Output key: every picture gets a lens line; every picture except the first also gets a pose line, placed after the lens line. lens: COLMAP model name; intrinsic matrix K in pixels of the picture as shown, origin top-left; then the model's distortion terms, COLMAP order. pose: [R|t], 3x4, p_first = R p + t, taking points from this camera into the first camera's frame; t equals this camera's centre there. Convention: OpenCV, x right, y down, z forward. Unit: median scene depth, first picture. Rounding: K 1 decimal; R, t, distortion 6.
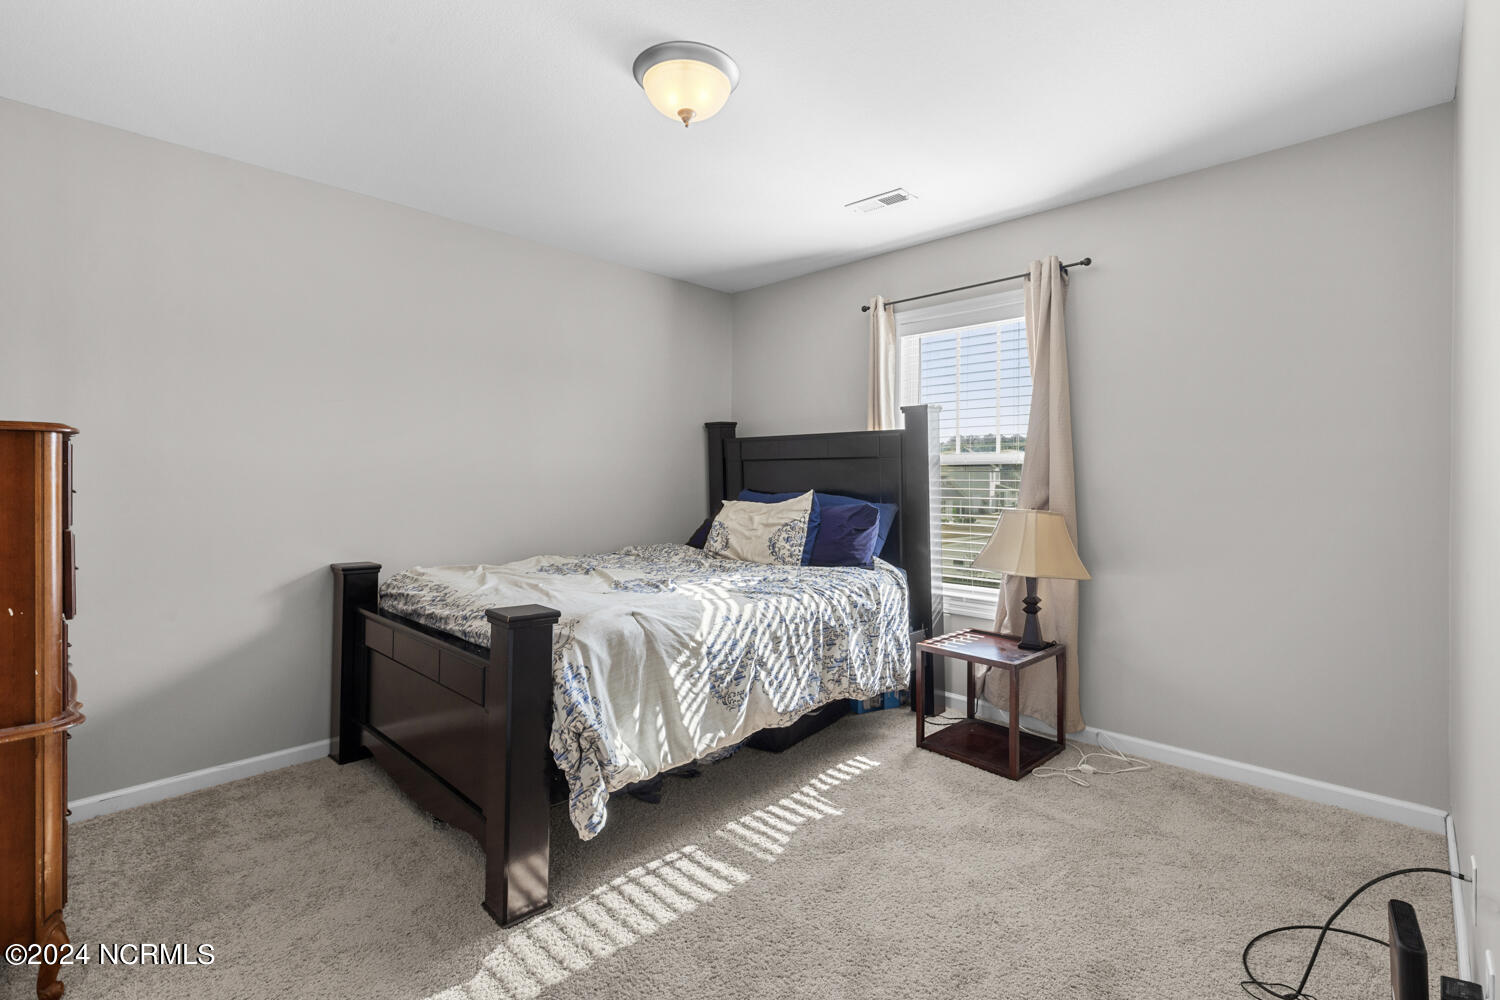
lens RADIAL K [[683.4, 0, 748.3], [0, 683.4, 487.7], [0, 0, 1]] dist [0.005406, -0.000821]
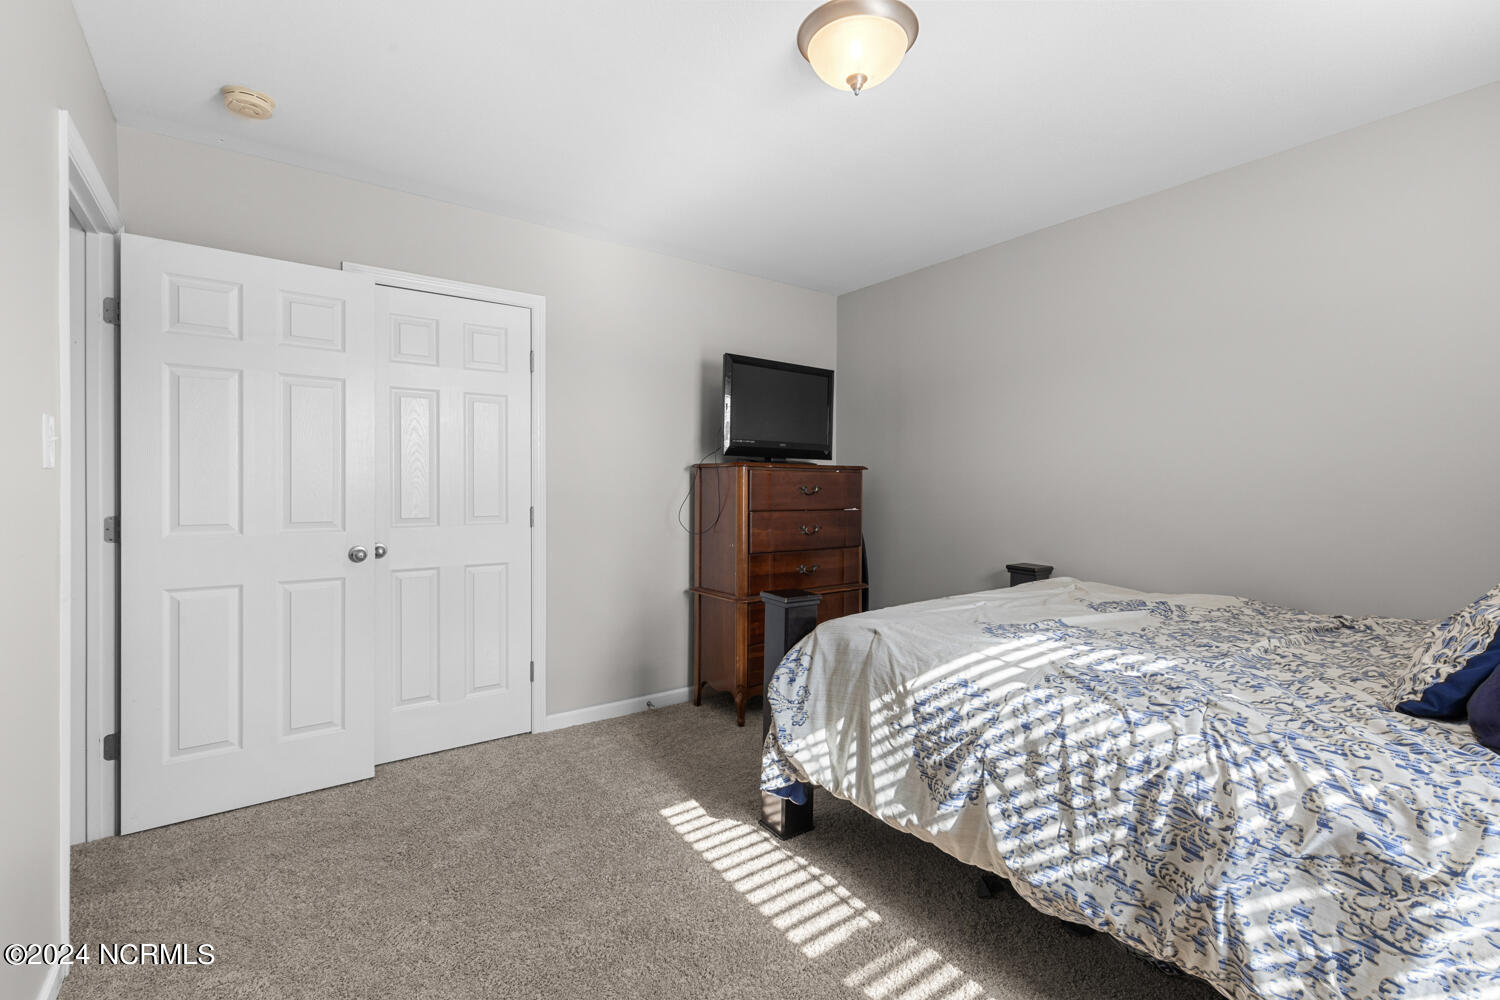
lens RADIAL K [[683.4, 0, 750.5], [0, 683.4, 491.5], [0, 0, 1]] dist [0.005406, -0.000821]
pose [[-0.169543, 0.014465, -0.985417, 0.731084], [-0.013699, 0.999761, 0.017032, -0.021417], [0.985428, 0.016387, -0.169304, 0.913553]]
